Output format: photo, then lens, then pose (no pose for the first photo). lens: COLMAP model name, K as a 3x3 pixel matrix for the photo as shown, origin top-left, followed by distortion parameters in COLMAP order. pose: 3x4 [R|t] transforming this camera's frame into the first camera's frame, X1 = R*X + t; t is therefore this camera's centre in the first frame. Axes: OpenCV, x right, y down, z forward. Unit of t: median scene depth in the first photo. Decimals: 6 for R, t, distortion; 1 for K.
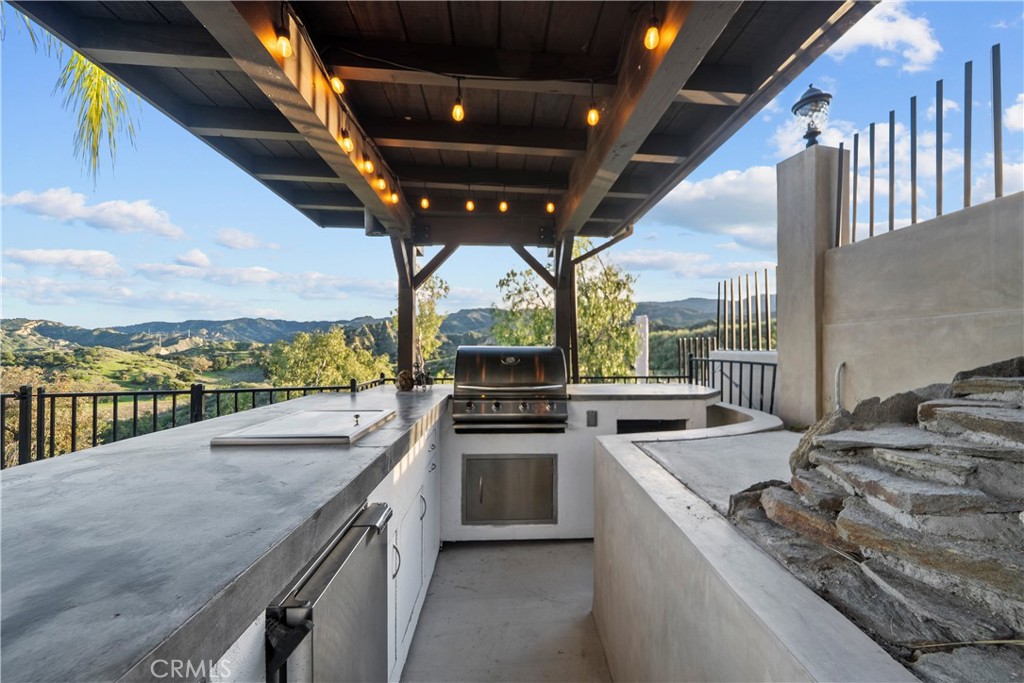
lens RADIAL K [[398.7, 0, 531.1], [0, 398.7, 348.4], [0, 0, 1]] dist [-0.000448, 0.000765]
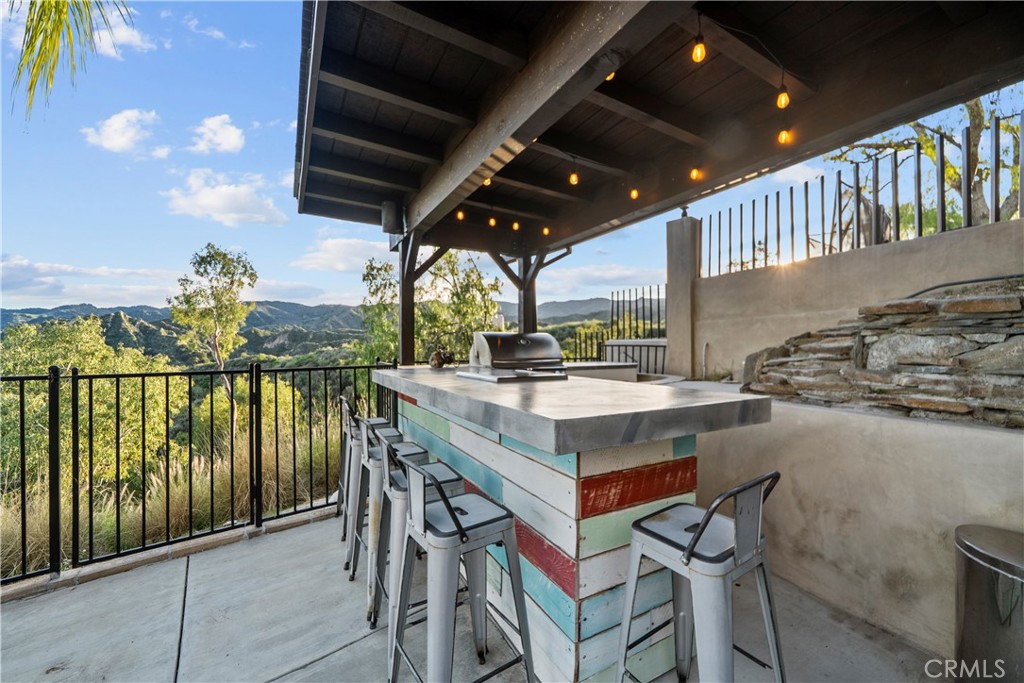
lens RADIAL K [[398.7, 0, 531.3], [0, 398.7, 347.5], [0, 0, 1]] dist [-0.000448, 0.000765]
pose [[0.894172, -0.002471, 0.447717, -0.646321], [0.003558, 0.999992, -0.001589, 0.050814], [-0.447709, 0.003014, 0.894174, -0.211928]]
